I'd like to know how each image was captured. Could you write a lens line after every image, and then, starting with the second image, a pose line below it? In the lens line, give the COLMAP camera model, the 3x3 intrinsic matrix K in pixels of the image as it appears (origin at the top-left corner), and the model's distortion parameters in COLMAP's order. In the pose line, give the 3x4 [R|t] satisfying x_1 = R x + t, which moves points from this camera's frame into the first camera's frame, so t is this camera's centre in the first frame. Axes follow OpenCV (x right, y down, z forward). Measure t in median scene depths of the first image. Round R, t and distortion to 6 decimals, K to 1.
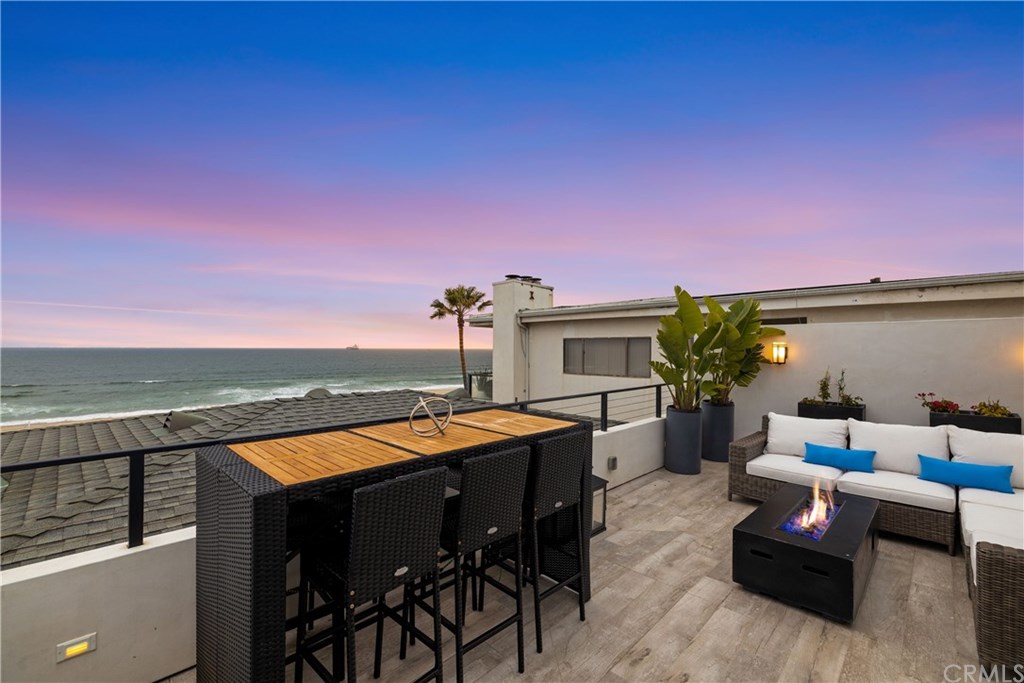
lens RADIAL K [[430.2, 0, 510.5], [0, 430.2, 346.7], [0, 0, 1]] dist [-0.000828, 0.000019]
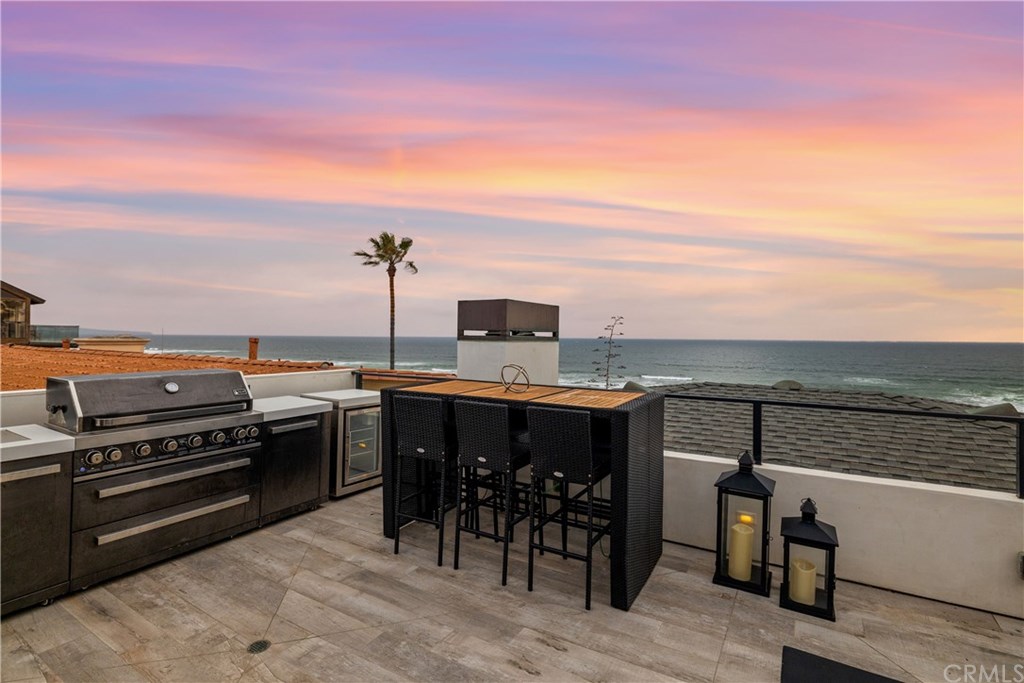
lens RADIAL K [[475.8, 0, 512.0], [0, 475.8, 341.5], [0, 0, 1]] dist [-0.000604, -0.000131]
pose [[0.231181, -0.009067, -0.972868, 0.537171], [-0.004623, 0.999935, -0.010418, 0.023852], [0.972900, 0.006906, 0.231124, 0.271107]]
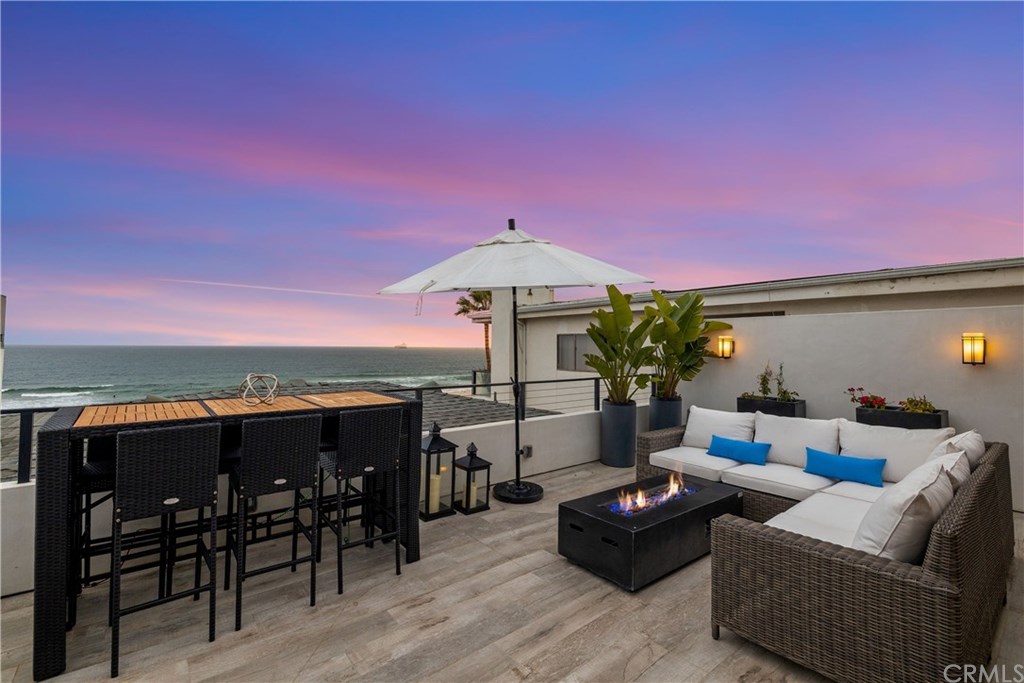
lens RADIAL K [[448.6, 0, 510.2], [0, 448.6, 332.1], [0, 0, 1]] dist [0.000819, 0.000156]
pose [[0.993570, 0.000253, -0.113215, 0.274438], [-0.003643, 0.999551, -0.029732, 0.013793], [0.113157, 0.029954, 0.993125, -0.075089]]
